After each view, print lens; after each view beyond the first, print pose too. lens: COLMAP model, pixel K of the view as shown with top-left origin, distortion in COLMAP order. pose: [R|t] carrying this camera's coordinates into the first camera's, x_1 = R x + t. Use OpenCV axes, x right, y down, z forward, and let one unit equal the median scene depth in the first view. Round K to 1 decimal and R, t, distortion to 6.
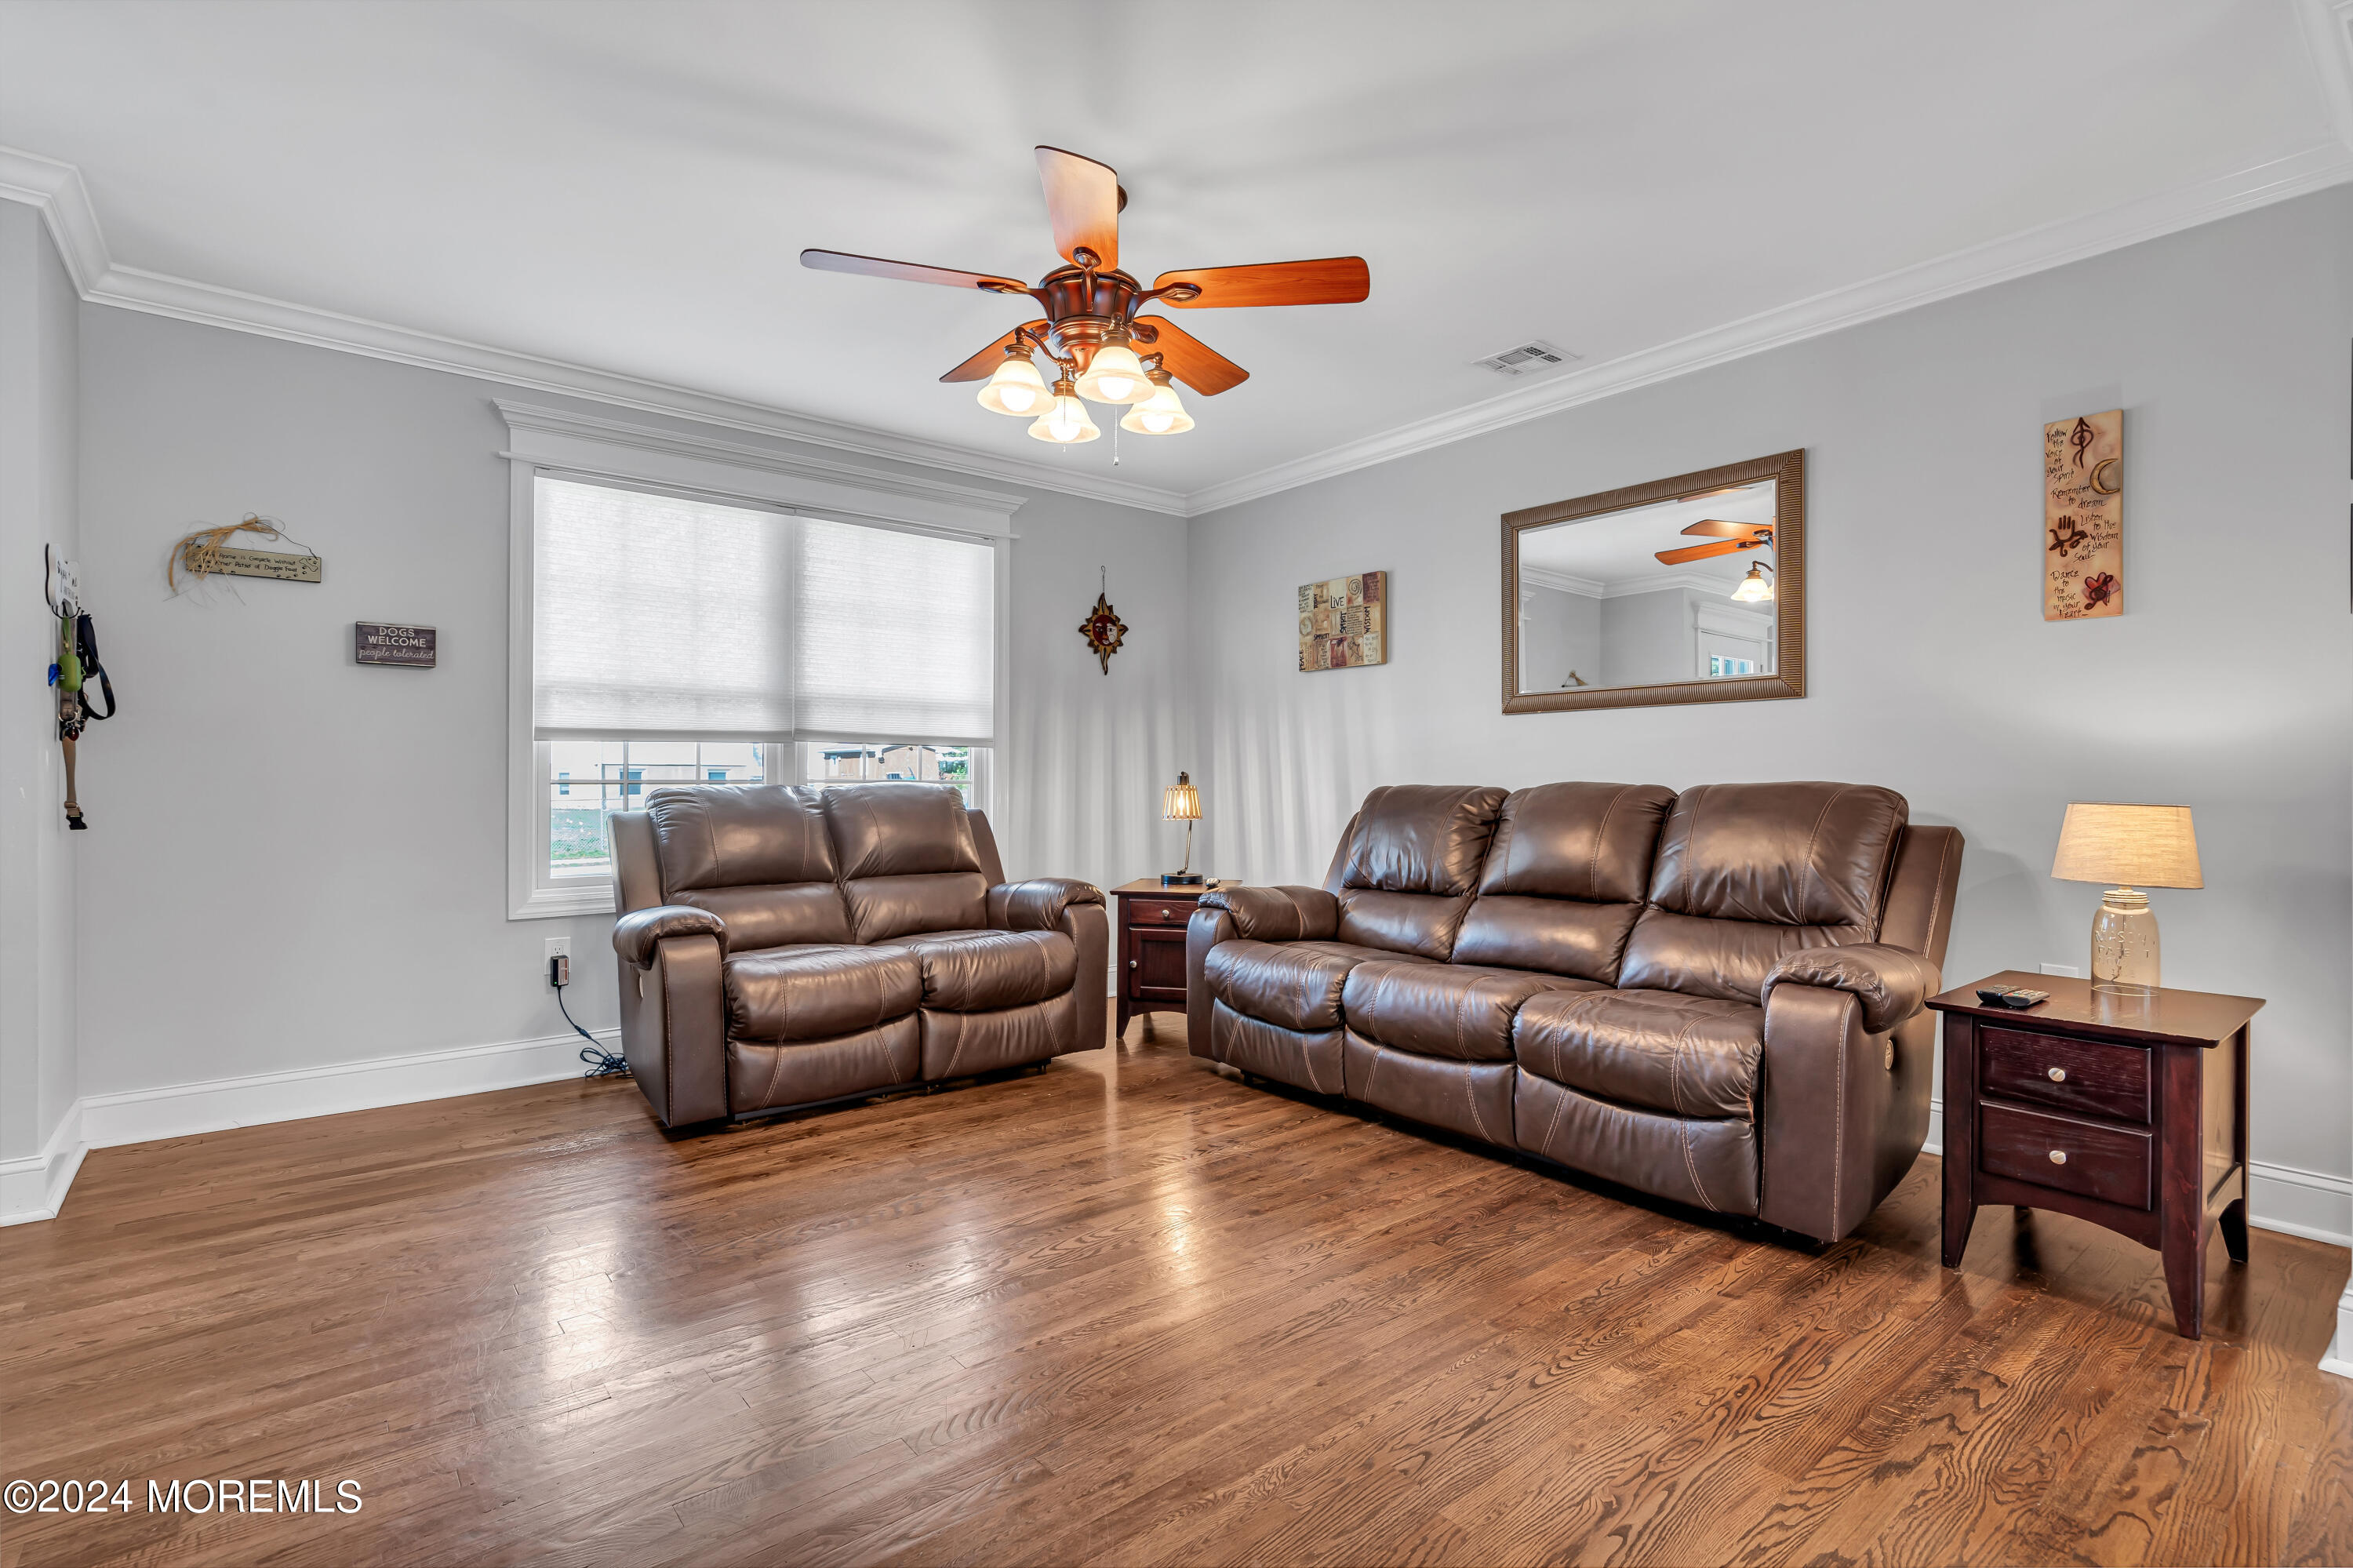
lens RADIAL K [[1103.9, 0, 1169.5], [0, 1103.9, 784.0], [0, 0, 1]] dist [-0.009608, 0.005215]
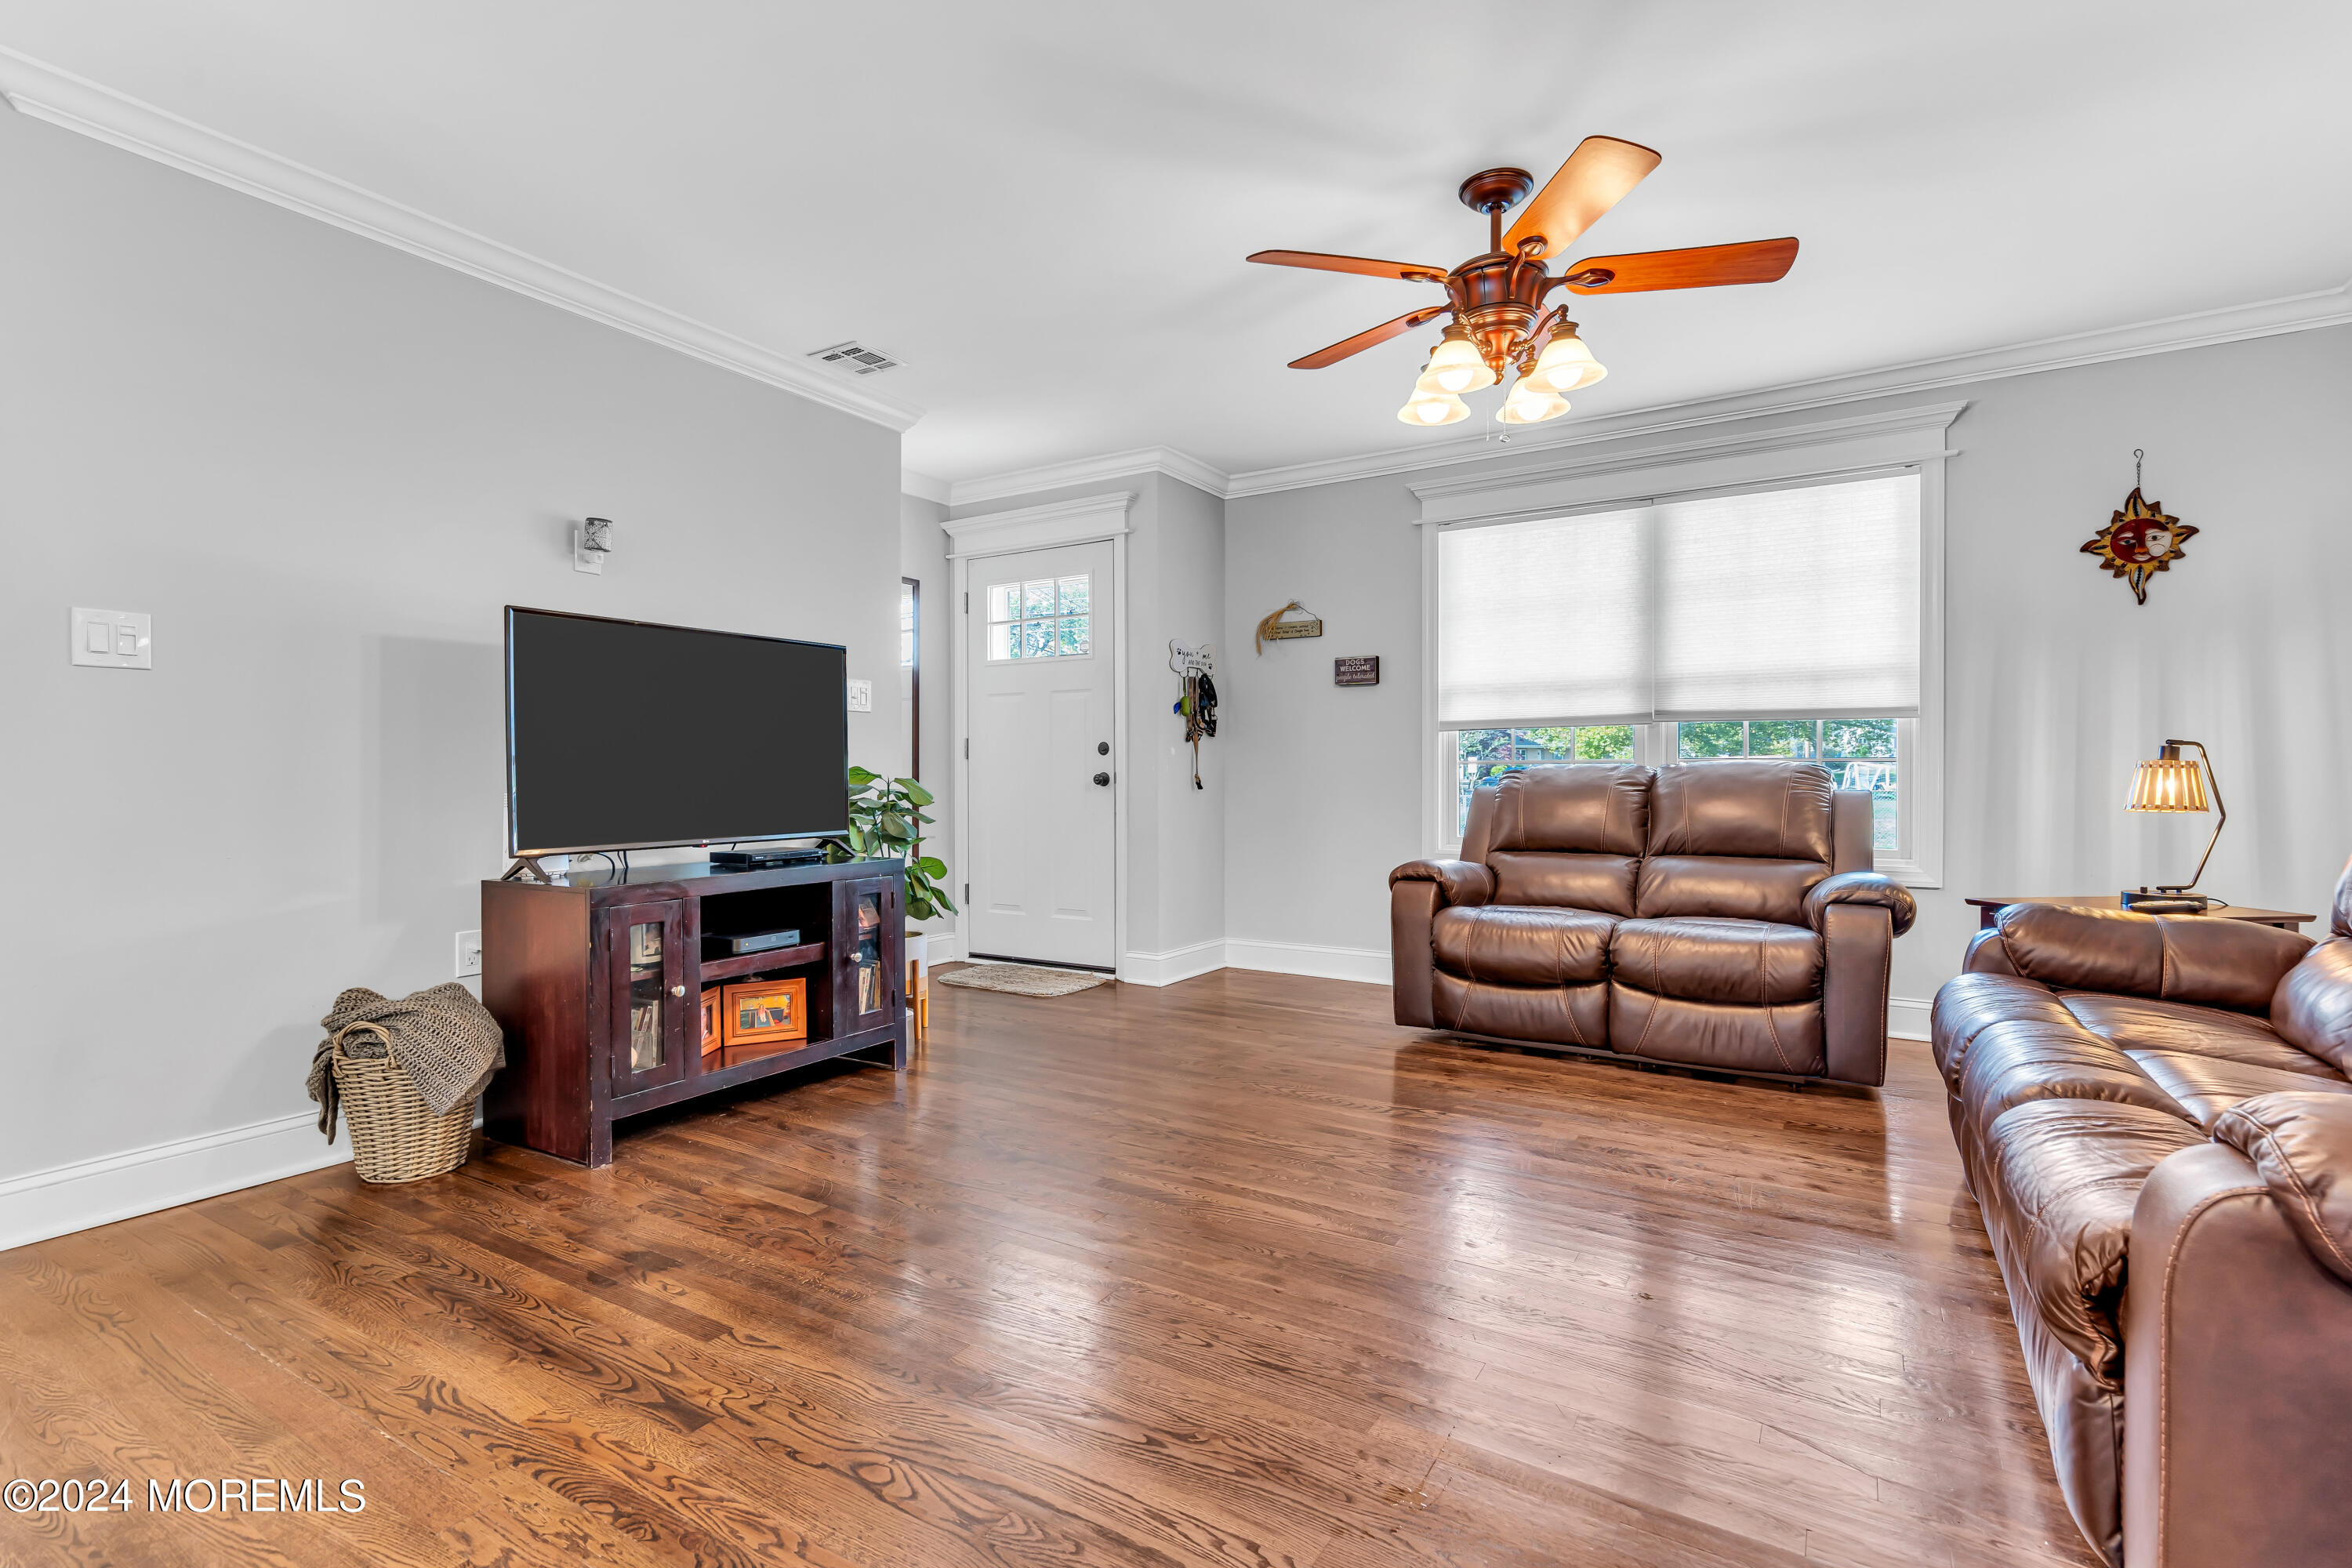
lens RADIAL K [[1103.4, 0, 1162.4], [0, 1103.4, 775.5], [0, 0, 1]] dist [-0.009608, 0.005215]
pose [[0.315315, 0.000749, -0.948987, 0.610641], [0.001224, 0.999999, 0.001196, 0.011996], [0.948986, -0.001539, 0.315313, 0.284476]]
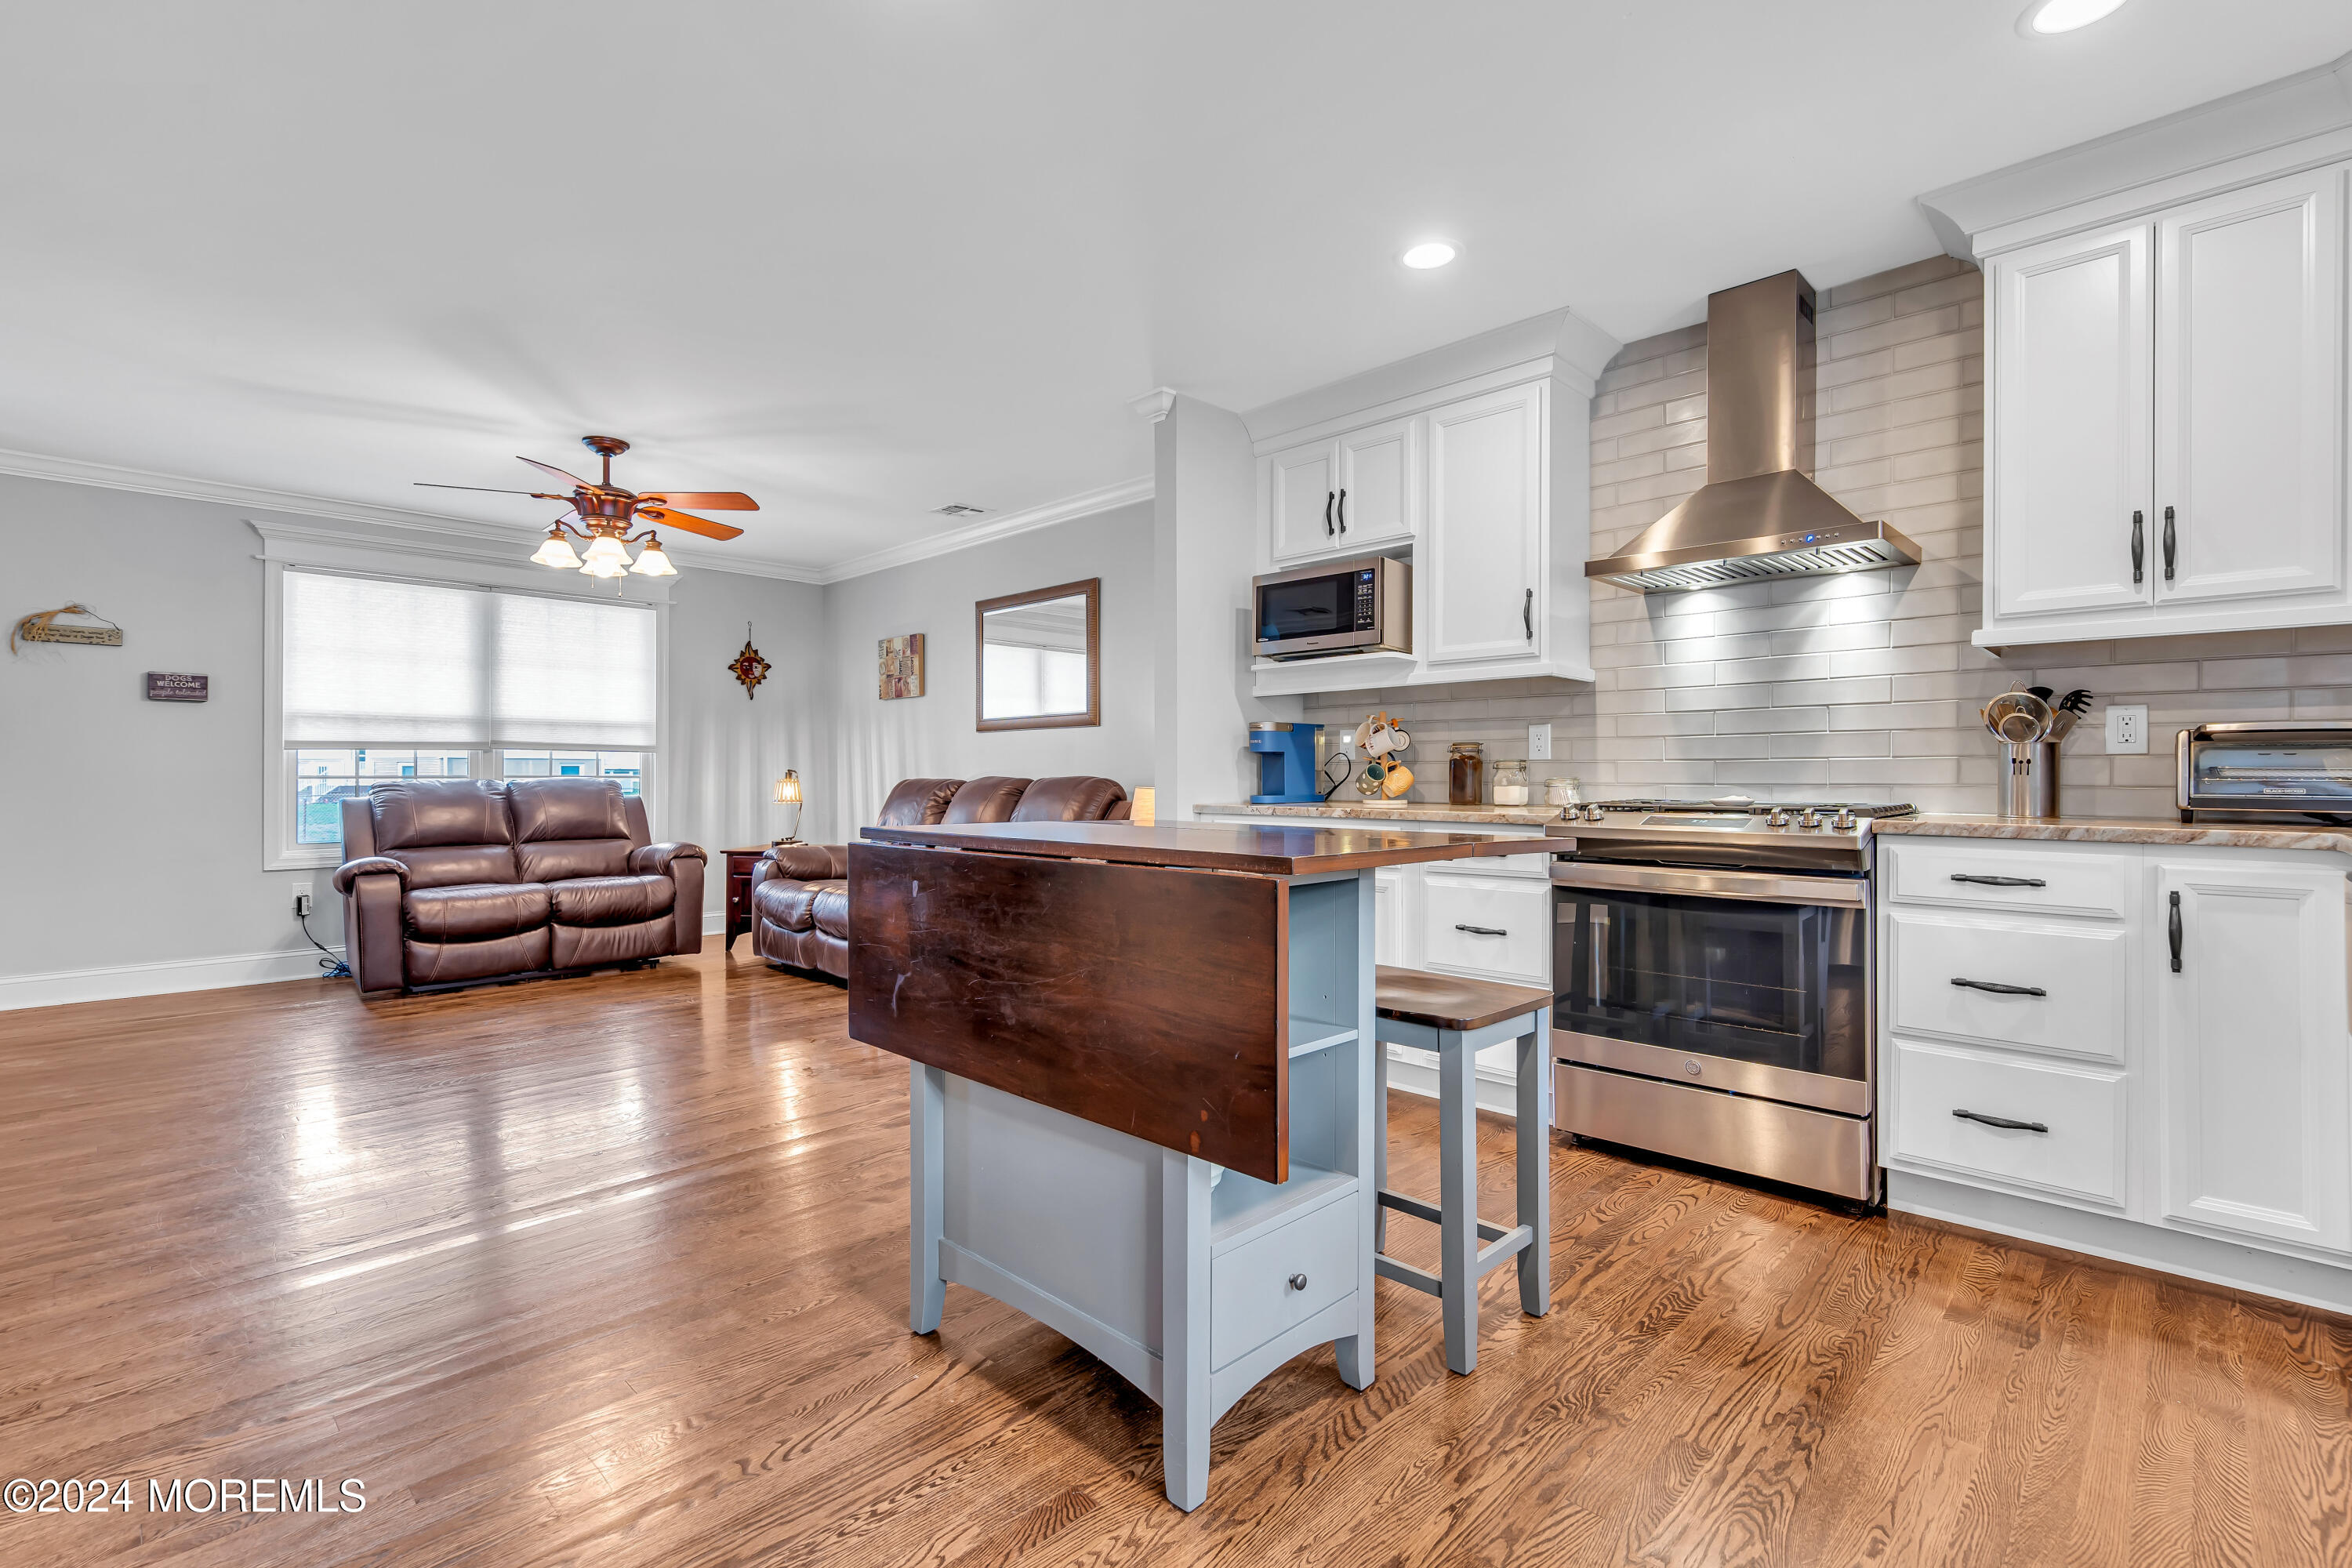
lens RADIAL K [[1069.4, 0, 1173.8], [0, 1069.4, 775.8], [0, 0, 1]] dist [-0.001750, 0.001804]
pose [[0.993802, -0.001820, 0.111154, 0.480592], [0.001997, 0.999997, -0.001487, 0.000011], [-0.111151, 0.001700, 0.993802, -0.596064]]
